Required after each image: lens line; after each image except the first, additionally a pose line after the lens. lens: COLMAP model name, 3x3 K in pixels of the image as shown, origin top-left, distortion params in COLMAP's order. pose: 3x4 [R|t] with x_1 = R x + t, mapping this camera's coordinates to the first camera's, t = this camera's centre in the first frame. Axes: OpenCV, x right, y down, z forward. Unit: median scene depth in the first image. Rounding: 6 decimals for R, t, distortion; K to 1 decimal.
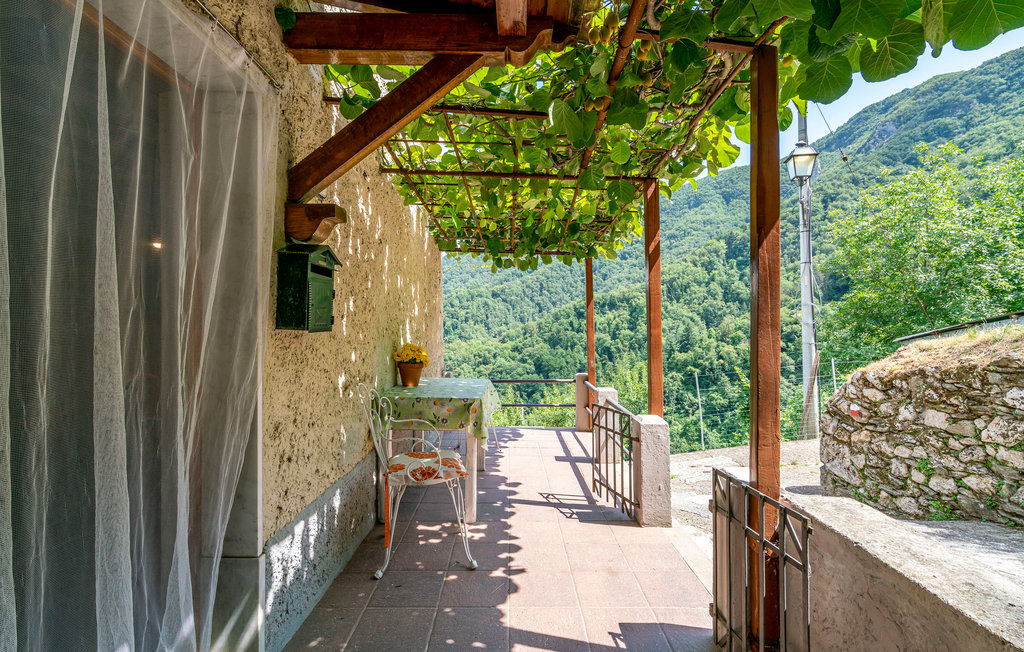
lens RADIAL K [[471.5, 0, 508.2], [0, 471.5, 324.6], [0, 0, 1]] dist [-0.001182, 0.003004]
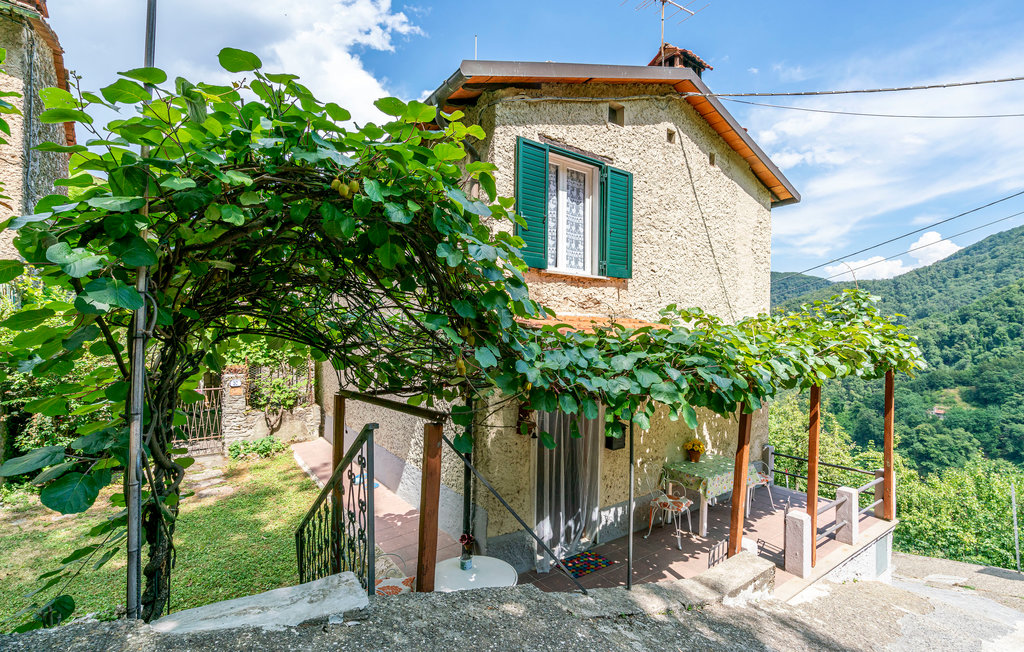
lens RADIAL K [[471.5, 0, 512.6], [0, 471.5, 329.1], [0, 0, 1]] dist [-0.001182, 0.003004]
pose [[0.580912, -0.005275, -0.813949, 1.398038], [0.010996, 0.999939, 0.001367, -0.636173], [0.813892, -0.009744, 0.580934, -1.109700]]
